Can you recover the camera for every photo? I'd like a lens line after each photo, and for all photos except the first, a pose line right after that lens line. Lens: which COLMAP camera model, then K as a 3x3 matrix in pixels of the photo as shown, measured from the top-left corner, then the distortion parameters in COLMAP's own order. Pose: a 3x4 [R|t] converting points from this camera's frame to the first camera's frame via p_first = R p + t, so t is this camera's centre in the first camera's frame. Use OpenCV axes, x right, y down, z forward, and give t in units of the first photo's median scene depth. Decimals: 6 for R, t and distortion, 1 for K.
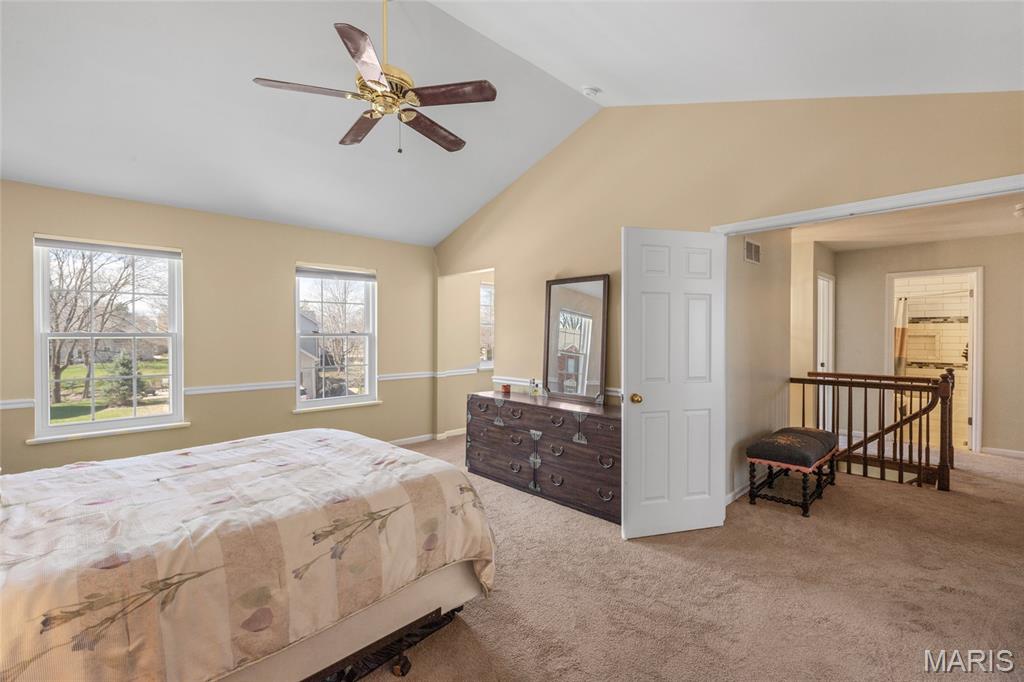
lens RADIAL K [[455.0, 0, 507.2], [0, 455.0, 339.0], [0, 0, 1]] dist [0.002639, -0.000830]
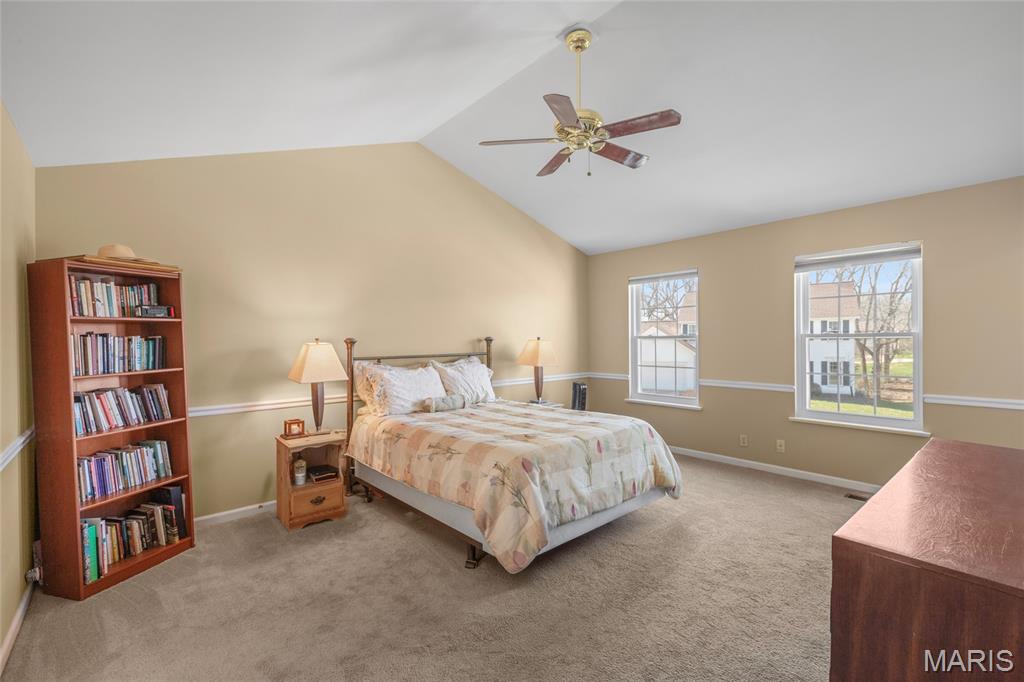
lens RADIAL K [[455.0, 0, 508.6], [0, 455.0, 339.6], [0, 0, 1]] dist [0.002639, -0.000830]
pose [[-0.059975, 0.004546, -0.998190, 0.993866], [0.000177, 0.999990, 0.004543, -0.014613], [0.998200, 0.000095, -0.059975, 0.973390]]
